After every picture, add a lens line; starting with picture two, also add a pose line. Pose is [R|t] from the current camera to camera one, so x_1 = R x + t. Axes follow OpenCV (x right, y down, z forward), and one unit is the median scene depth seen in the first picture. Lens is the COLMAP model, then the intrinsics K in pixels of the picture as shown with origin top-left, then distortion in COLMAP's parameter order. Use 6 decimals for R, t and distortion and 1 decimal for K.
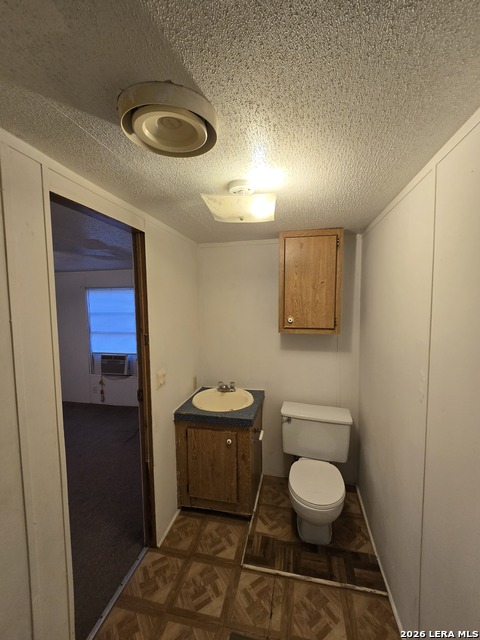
lens RADIAL K [[263.4, 0, 242.4], [0, 263.4, 321.3], [0, 0, 1]] dist [-0.000015, -0.001035]
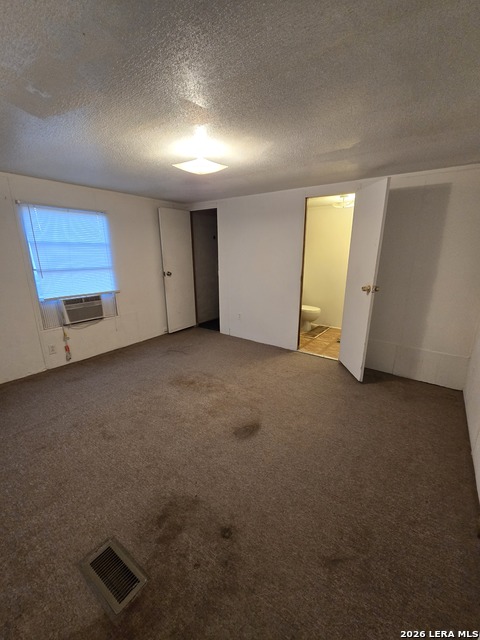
lens RADIAL K [[263.4, 0, 242.6], [0, 263.4, 321.3], [0, 0, 1]] dist [-0.000015, -0.001035]
pose [[0.414694, -0.222362, 0.882374, -1.016046], [0.060009, 0.974255, 0.217314, 0.054143], [-0.907980, -0.037168, 0.417362, 0.214267]]
